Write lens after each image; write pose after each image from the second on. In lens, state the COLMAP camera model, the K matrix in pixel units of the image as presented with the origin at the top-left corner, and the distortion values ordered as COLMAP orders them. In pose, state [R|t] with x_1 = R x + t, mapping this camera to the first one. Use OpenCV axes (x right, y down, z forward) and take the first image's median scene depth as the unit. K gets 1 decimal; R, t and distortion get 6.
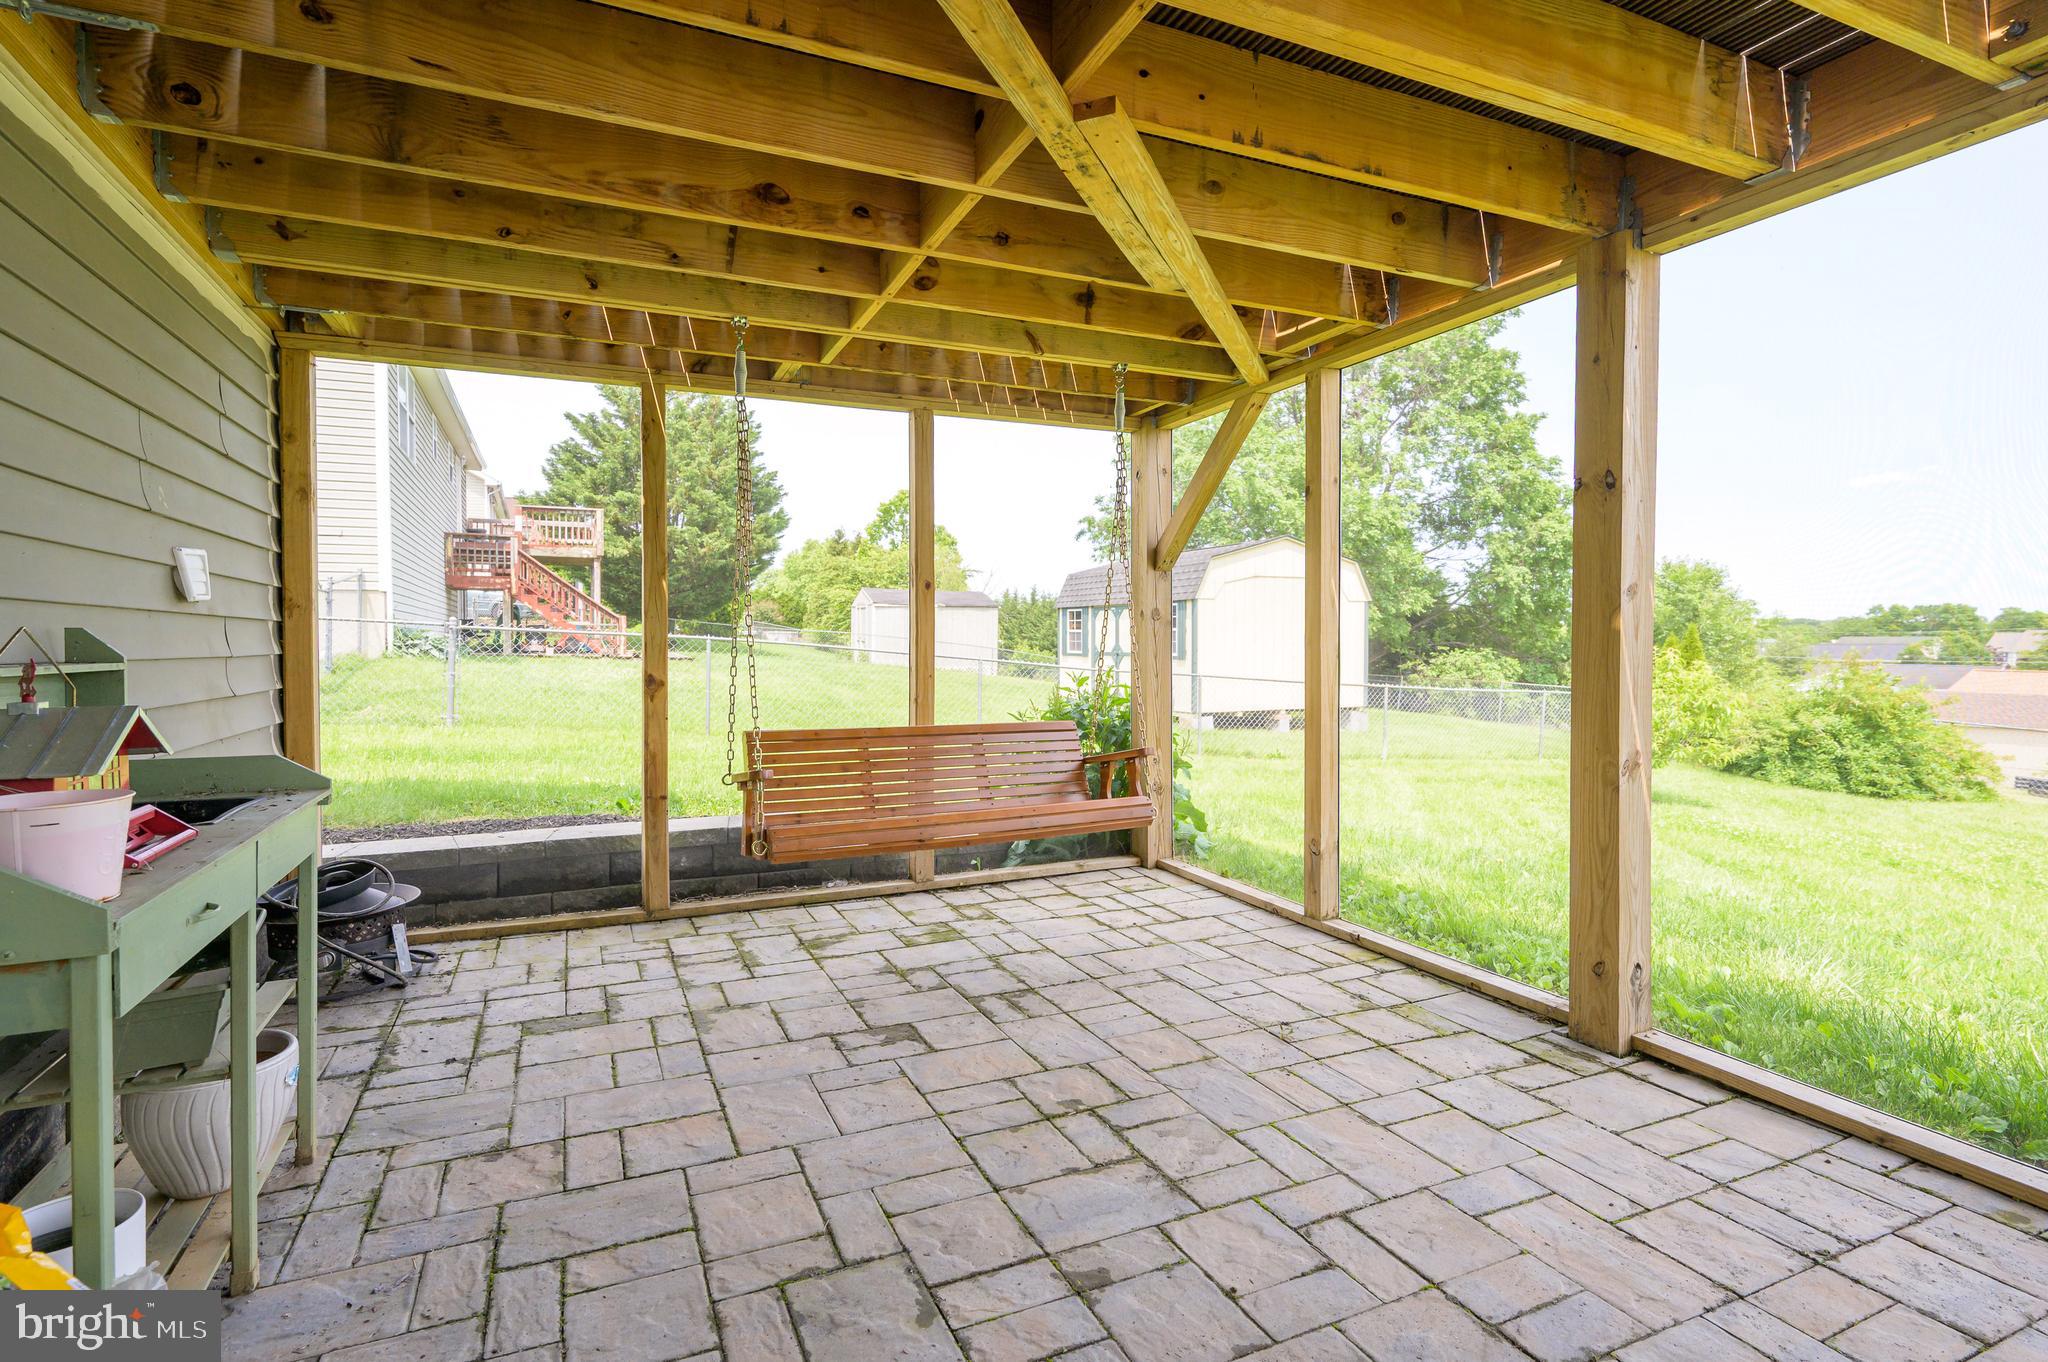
lens RADIAL K [[966.0, 0, 974.5], [0, 966.0, 650.0], [0, 0, 1]] dist [0.000820, 0.000092]
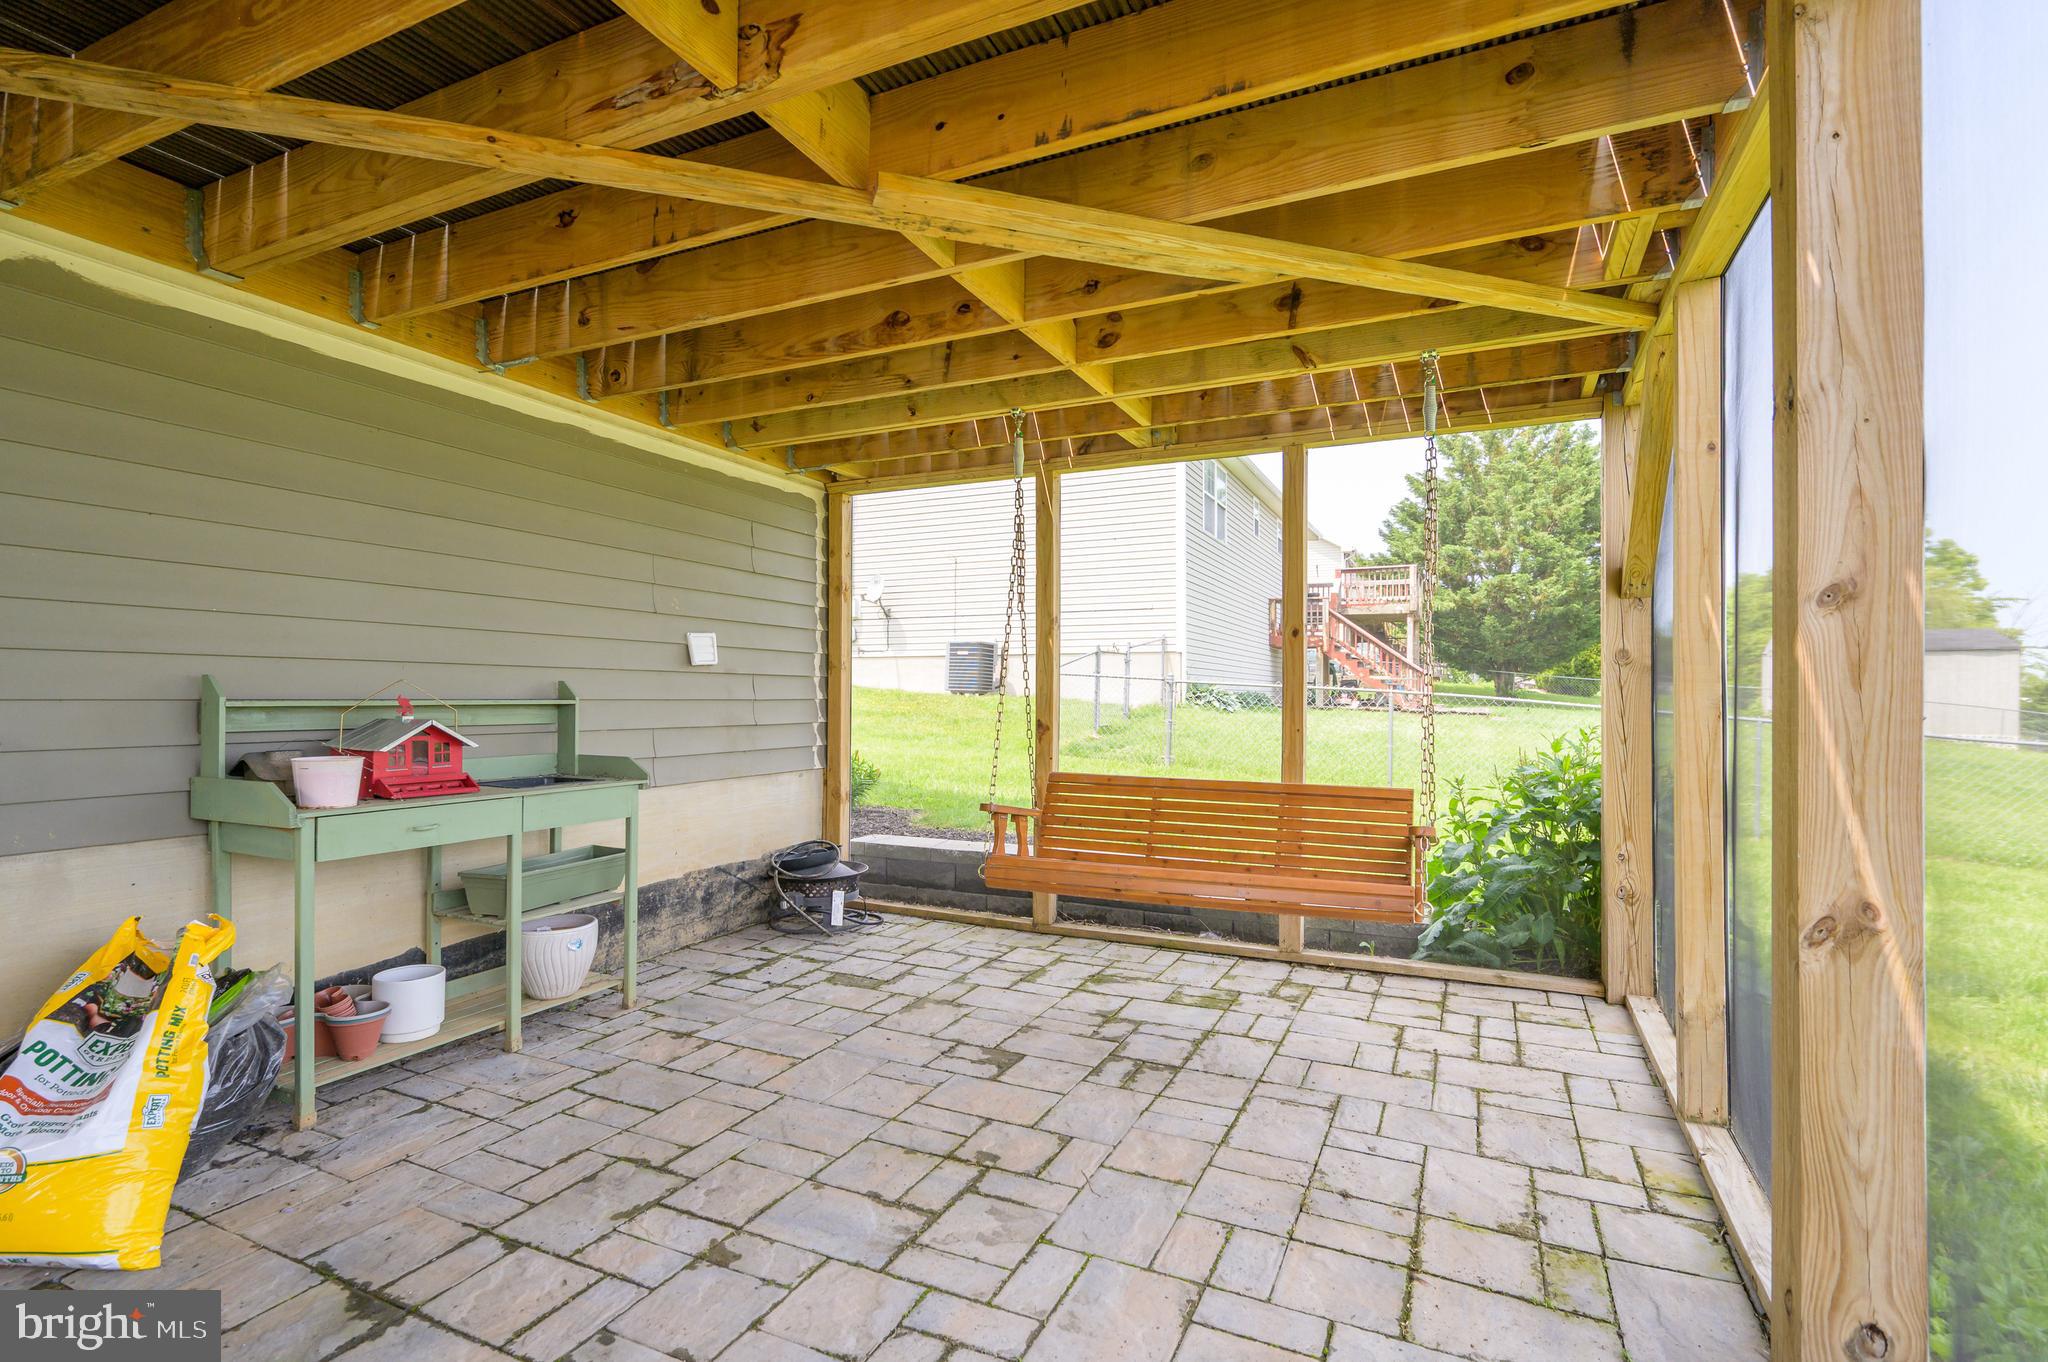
lens RADIAL K [[951.7, 0, 1030.1], [0, 951.7, 676.3], [0, 0, 1]] dist [-0.000404, -0.000002]
pose [[0.672204, -0.009501, -0.740305, 0.616276], [-0.012647, 0.999624, -0.024313, 0.000952], [0.740258, 0.025706, 0.671831, 0.264090]]
